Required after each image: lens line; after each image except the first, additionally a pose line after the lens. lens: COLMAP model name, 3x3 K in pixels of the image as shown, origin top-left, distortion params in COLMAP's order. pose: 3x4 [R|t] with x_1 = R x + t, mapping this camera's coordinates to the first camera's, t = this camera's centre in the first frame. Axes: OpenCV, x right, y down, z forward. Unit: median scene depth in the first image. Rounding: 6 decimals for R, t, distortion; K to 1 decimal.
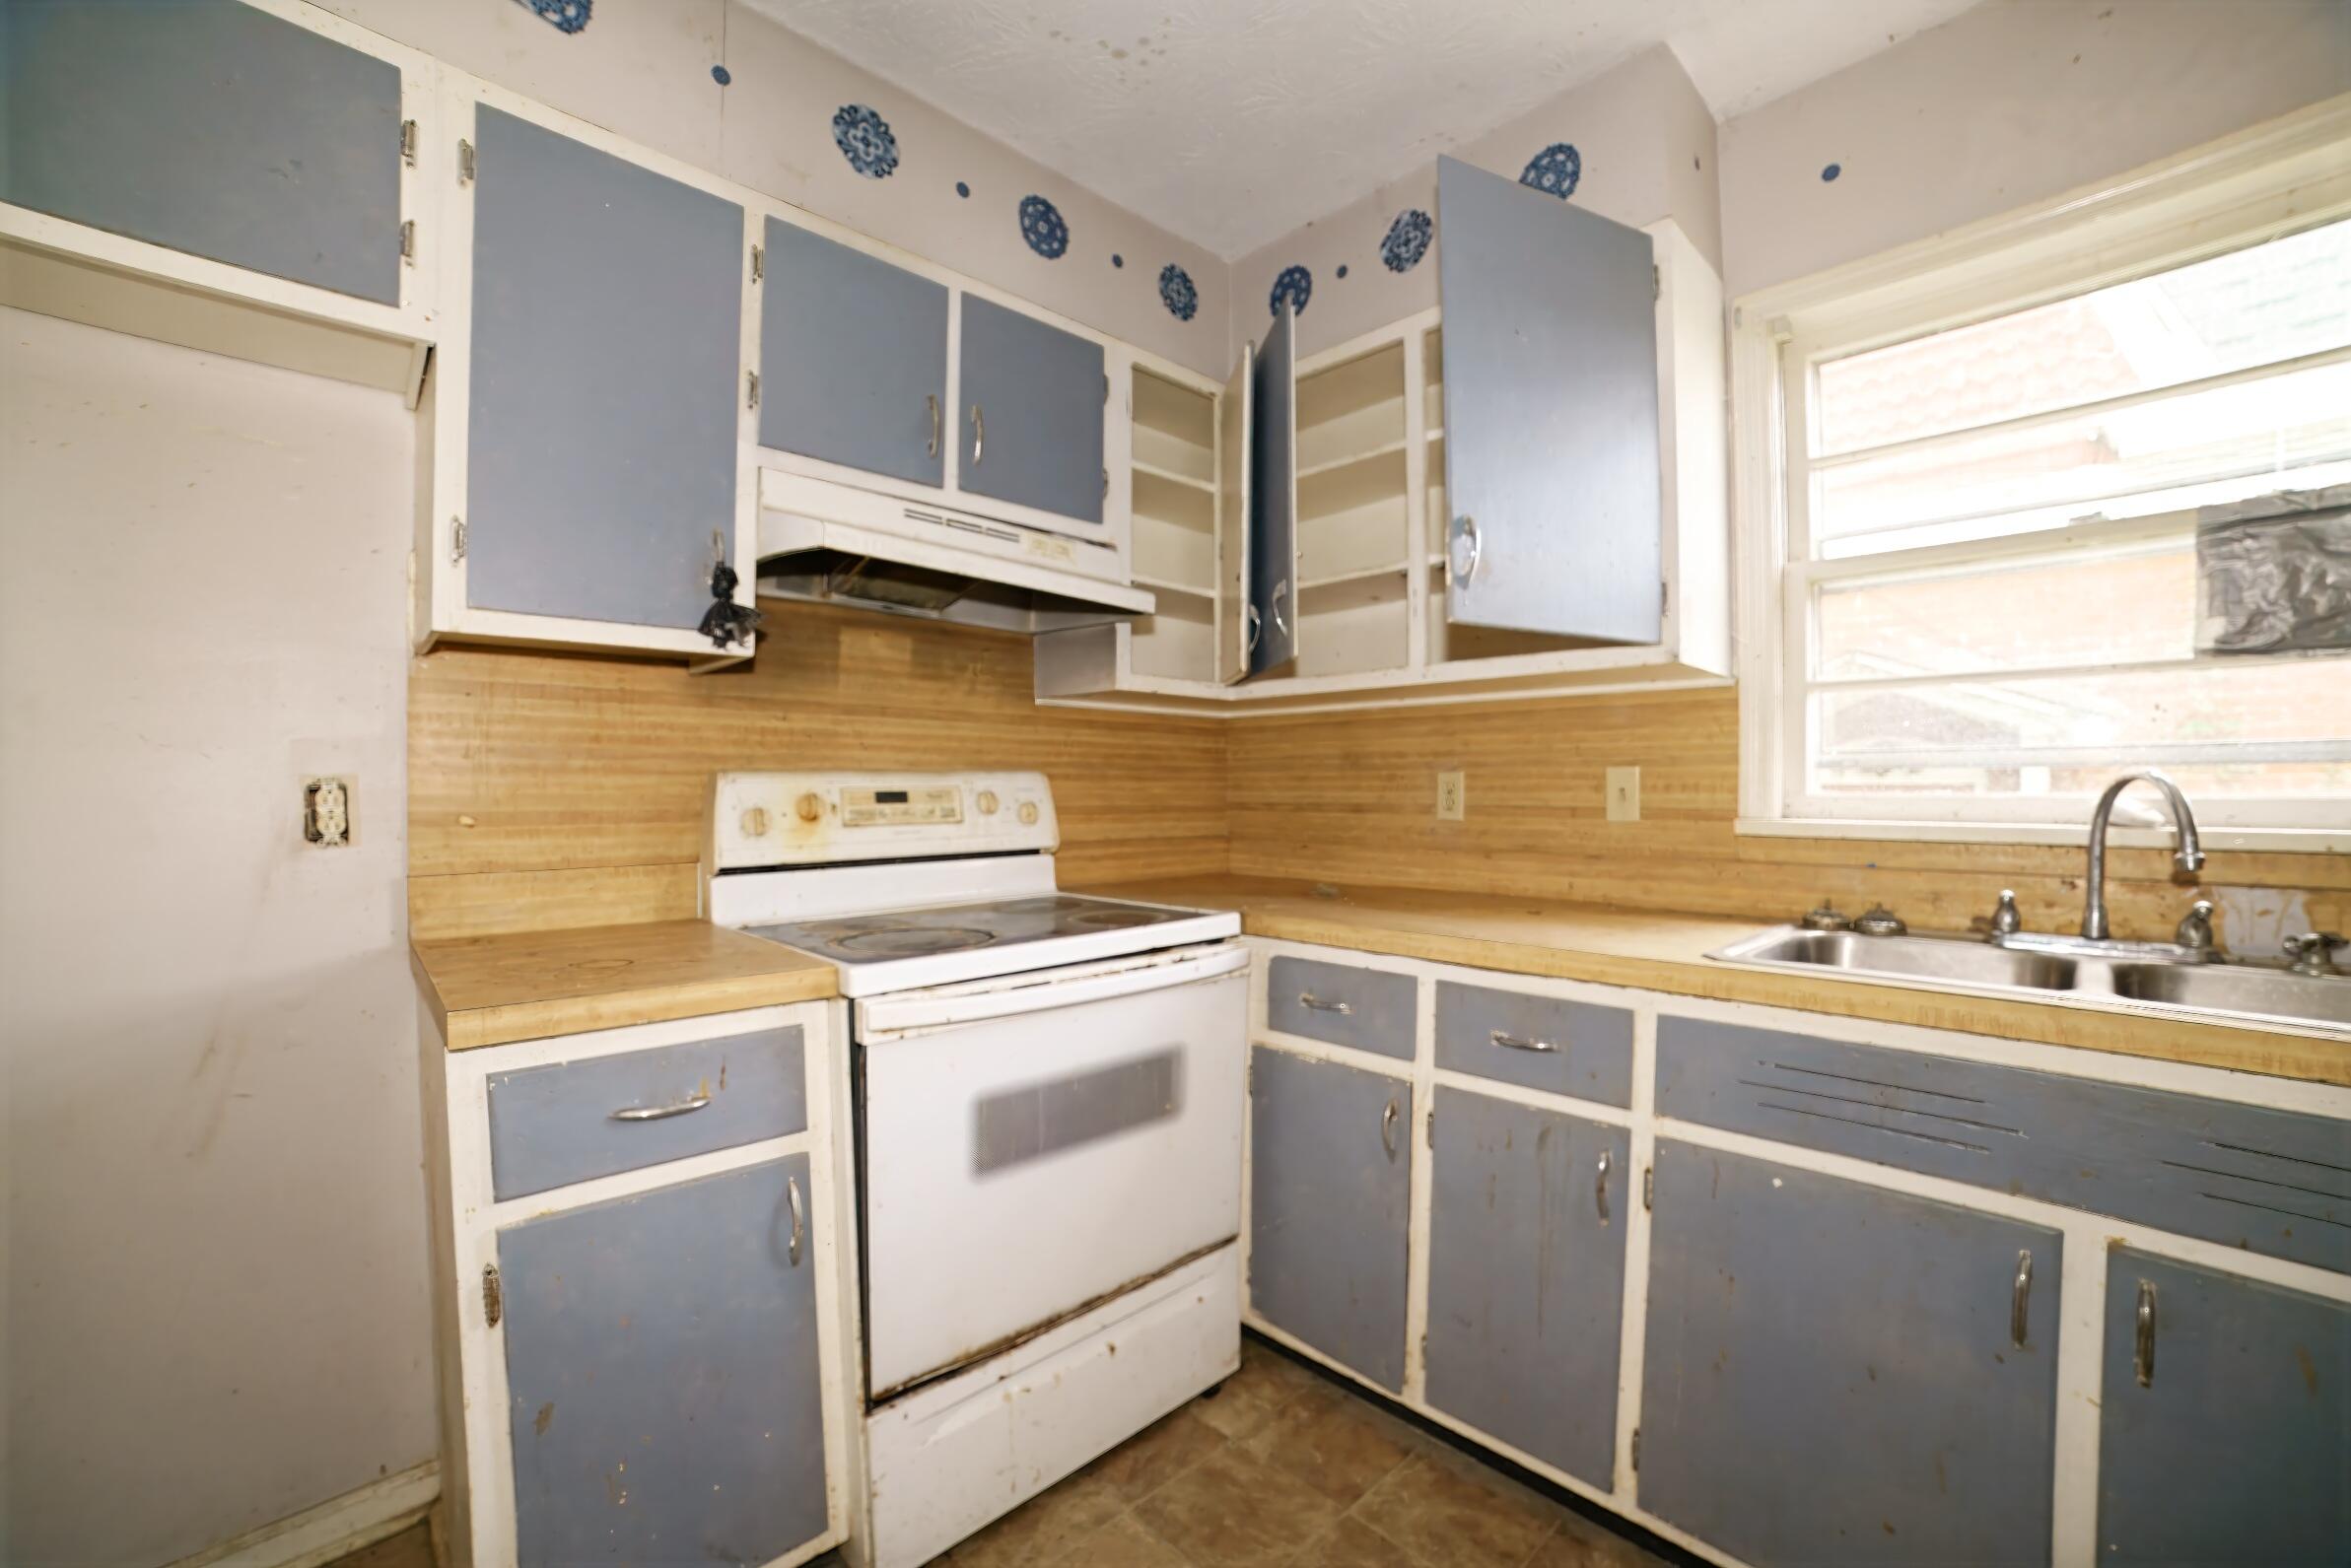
lens RADIAL K [[972.2, 0, 1181.0], [0, 972.2, 798.0], [0, 0, 1]] dist [-0.115588, 0.041521]
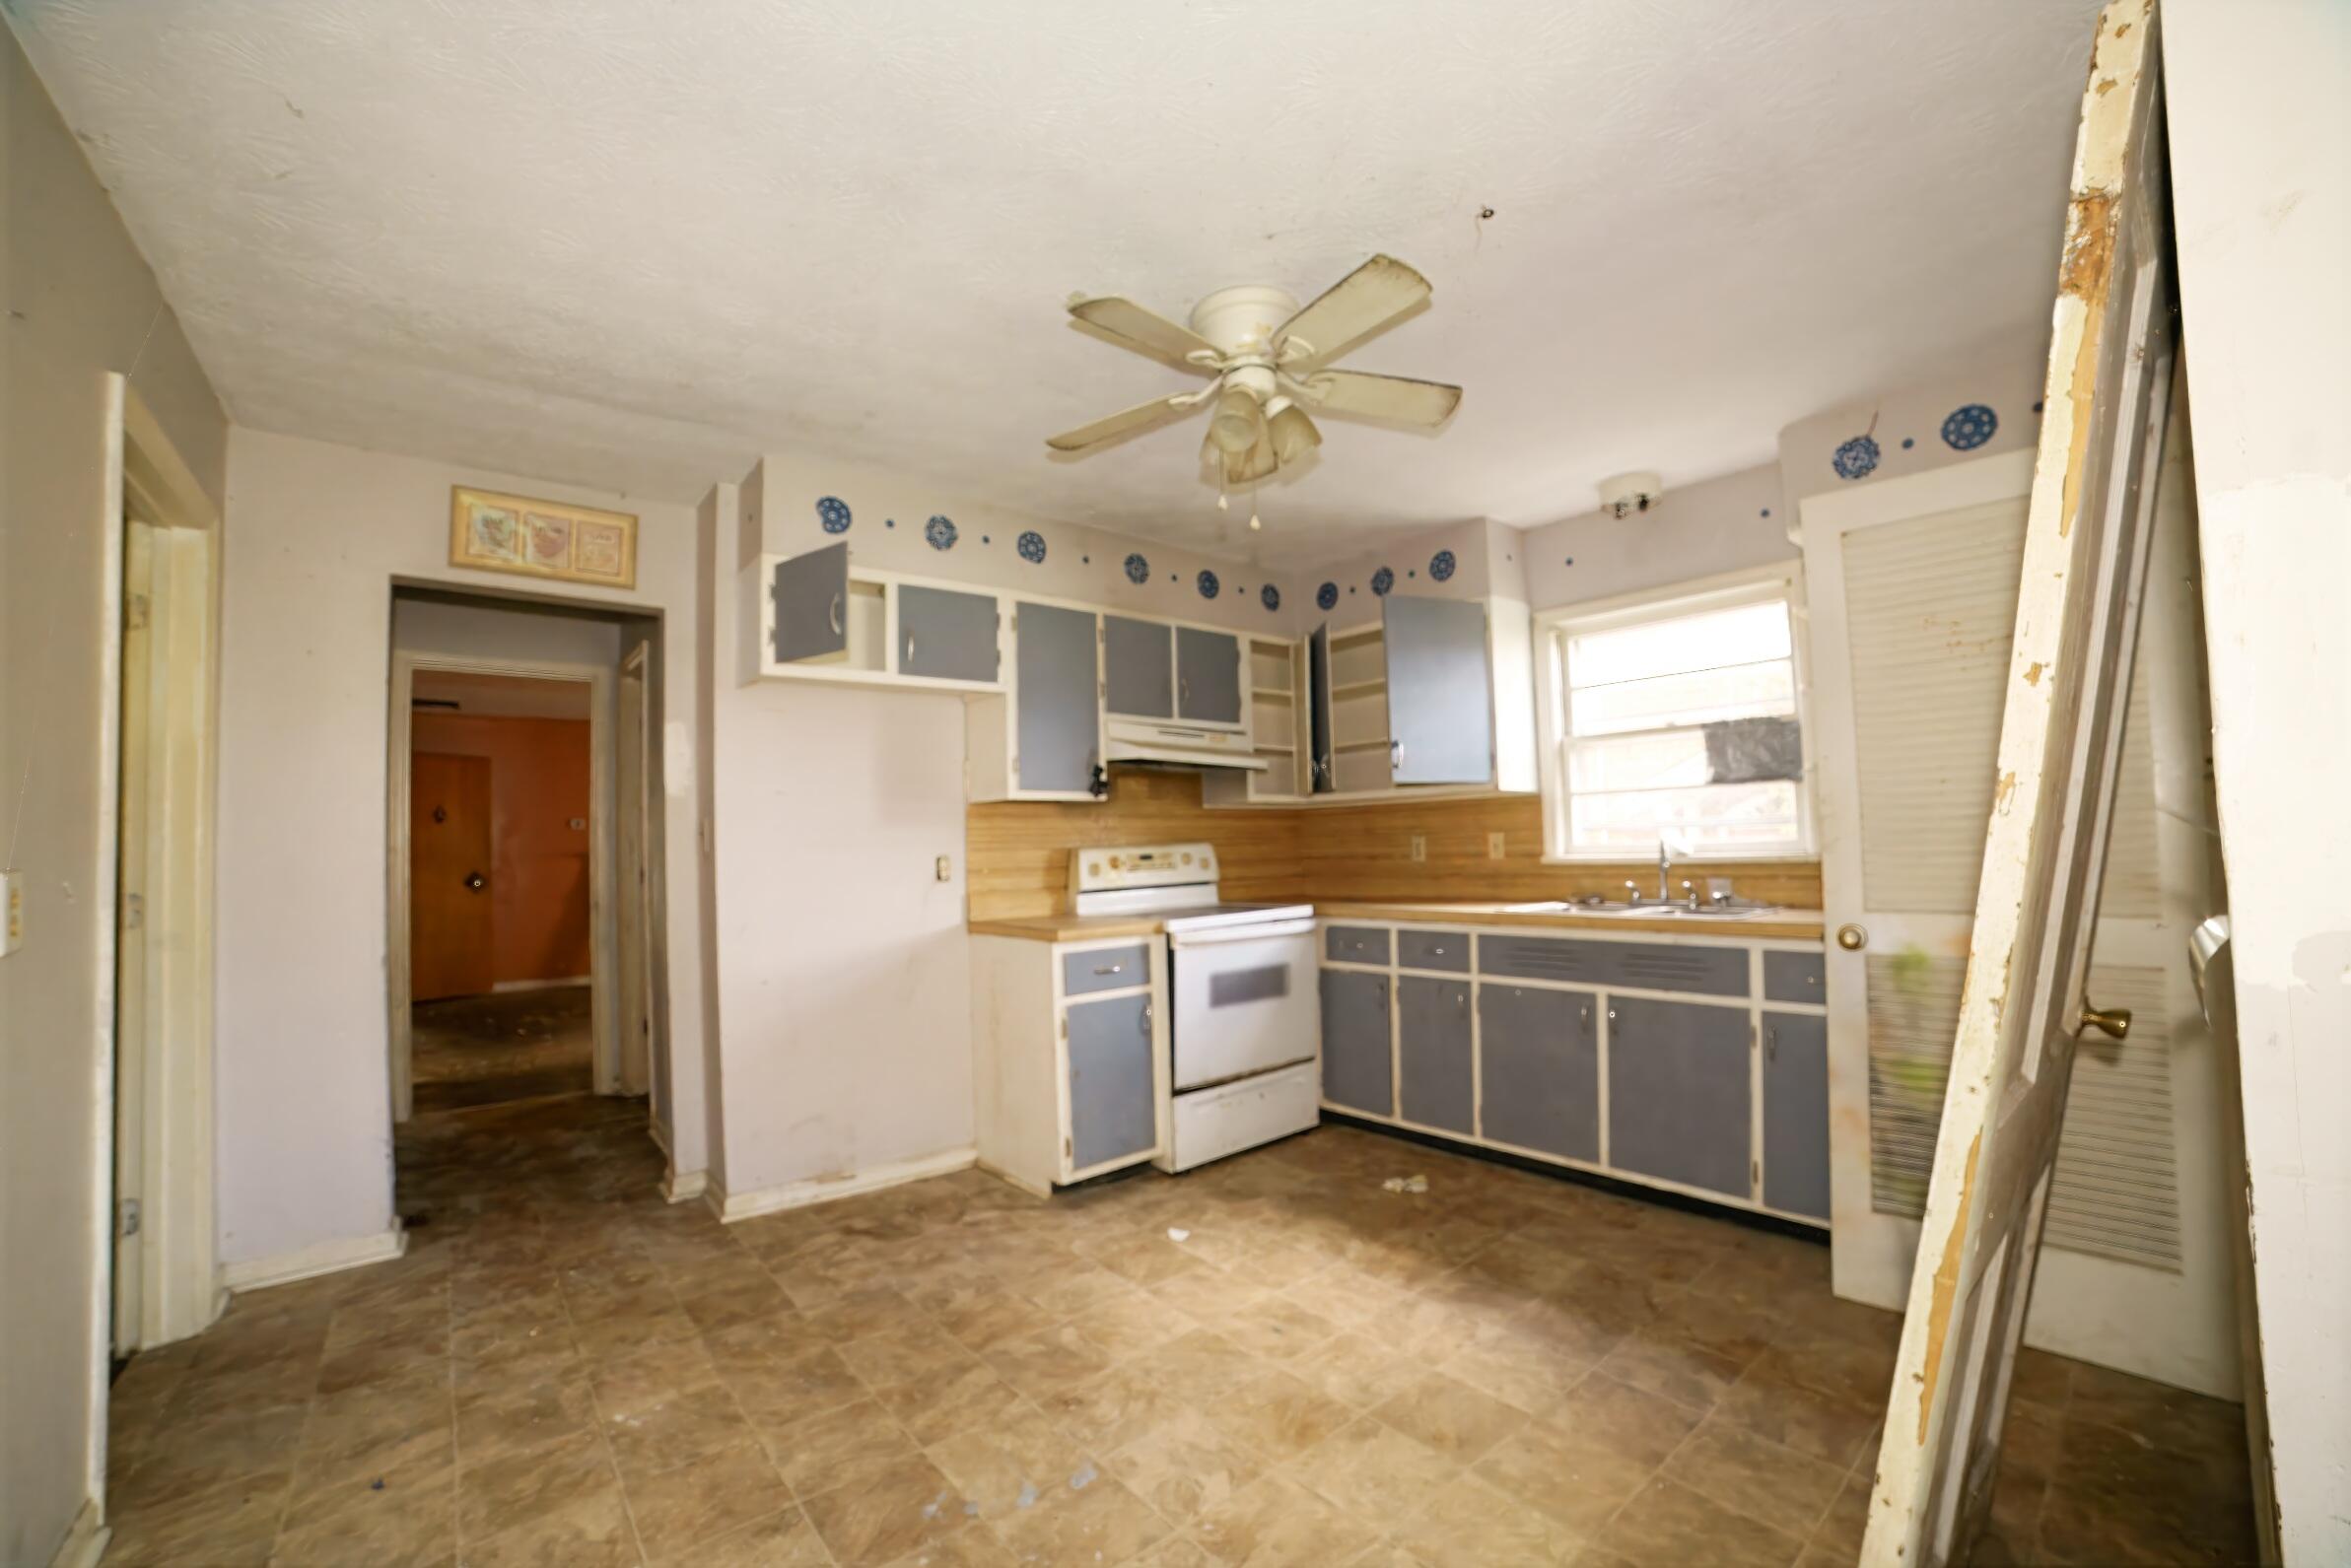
lens RADIAL K [[975.7, 0, 1181.8], [0, 975.7, 793.8], [0, 0, 1]] dist [-0.091021, 0.033558]
pose [[0.997493, -0.029494, -0.064321, -0.085610], [0.025549, 0.997791, -0.061314, -0.007295], [0.065987, 0.059517, 0.996044, -1.252402]]
